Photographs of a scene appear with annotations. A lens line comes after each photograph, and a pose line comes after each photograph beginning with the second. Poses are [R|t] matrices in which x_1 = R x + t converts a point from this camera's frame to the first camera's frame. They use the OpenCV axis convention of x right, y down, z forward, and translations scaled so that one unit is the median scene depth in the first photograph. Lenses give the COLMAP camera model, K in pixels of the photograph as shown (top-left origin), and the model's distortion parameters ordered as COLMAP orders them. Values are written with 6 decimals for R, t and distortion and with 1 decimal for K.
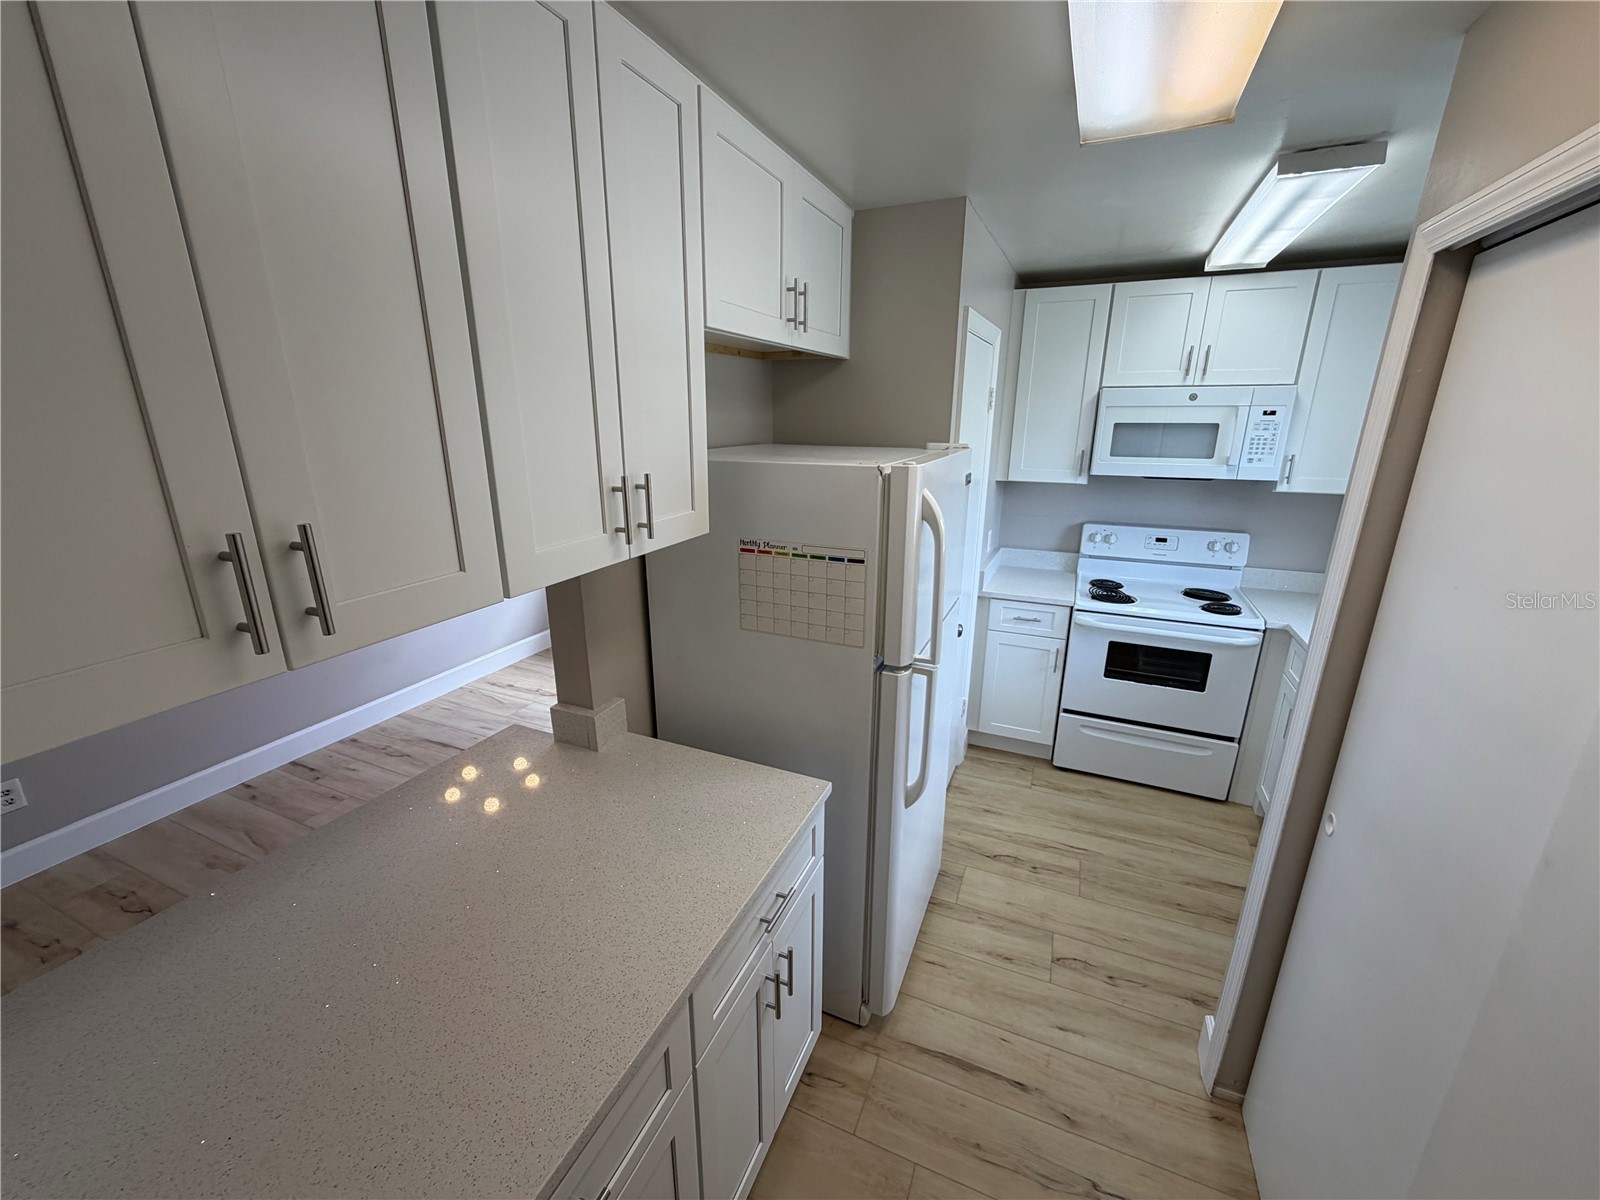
lens RADIAL K [[636.5, 0, 795.4], [0, 636.5, 602.8], [0, 0, 1]] dist [-0.002678, 0.000260]
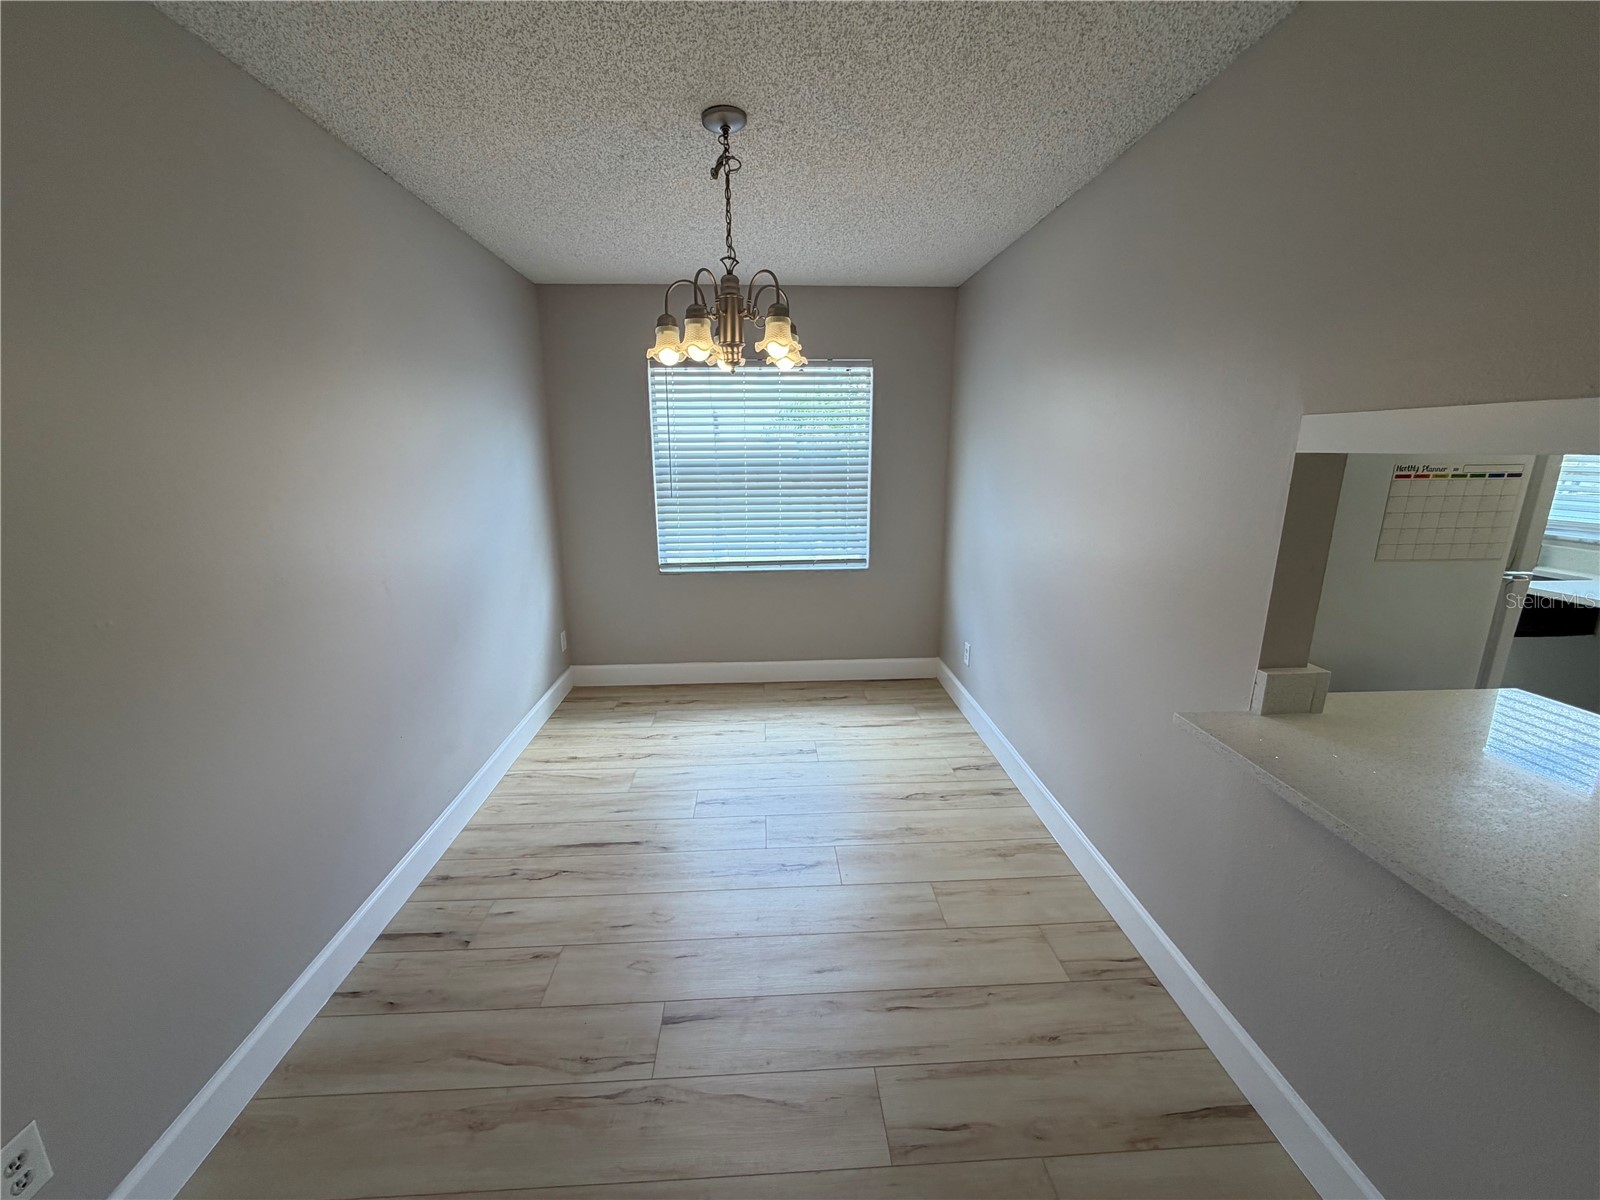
lens RADIAL K [[636.5, 0, 797.7], [0, 636.5, 604.9], [0, 0, 1]] dist [-0.002678, 0.000260]
pose [[0.893774, -0.114500, 0.433657, -0.953768], [0.136091, 0.990515, -0.018957, 0.003993], [-0.427373, 0.075960, 0.900879, 0.372498]]
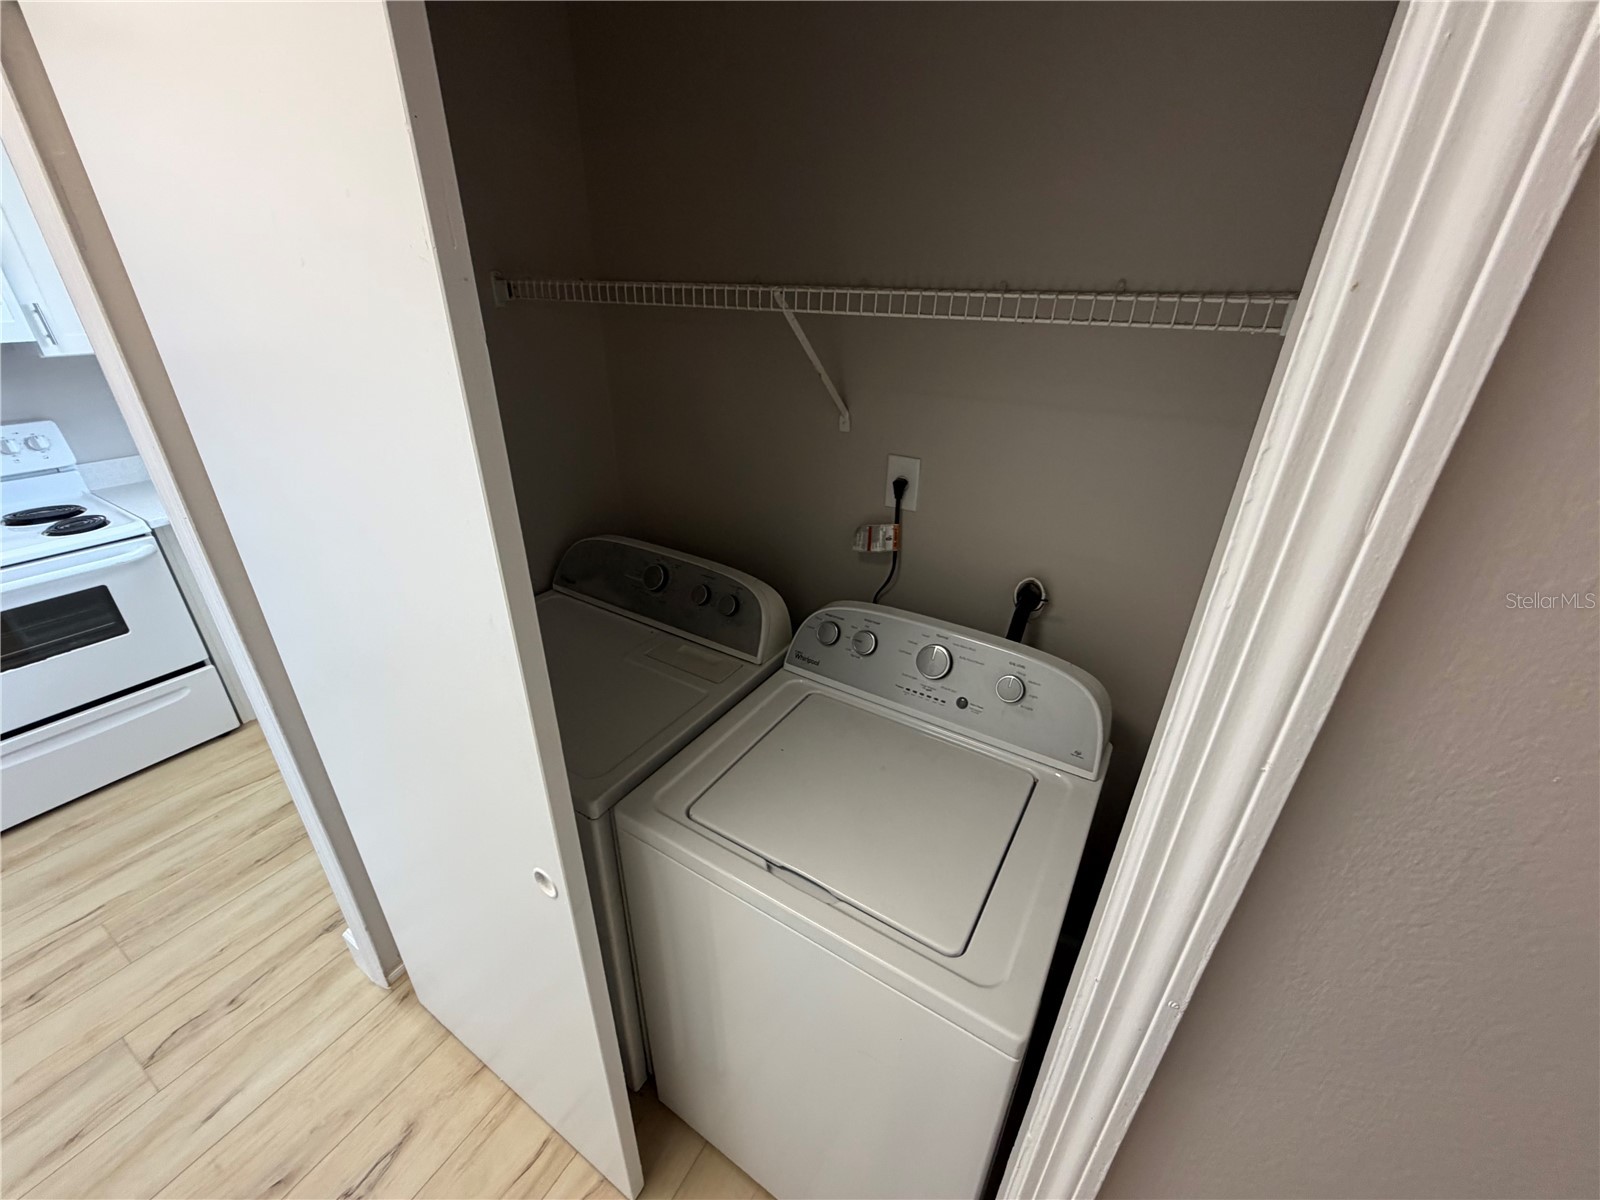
lens RADIAL K [[636.5, 0, 795.8], [0, 636.5, 601.9], [0, 0, 1]] dist [-0.002678, 0.000260]
pose [[0.128765, -0.448743, 0.884336, 0.089627], [0.271804, 0.873580, 0.403709, 0.019059], [-0.953699, 0.188382, 0.234457, 0.037749]]
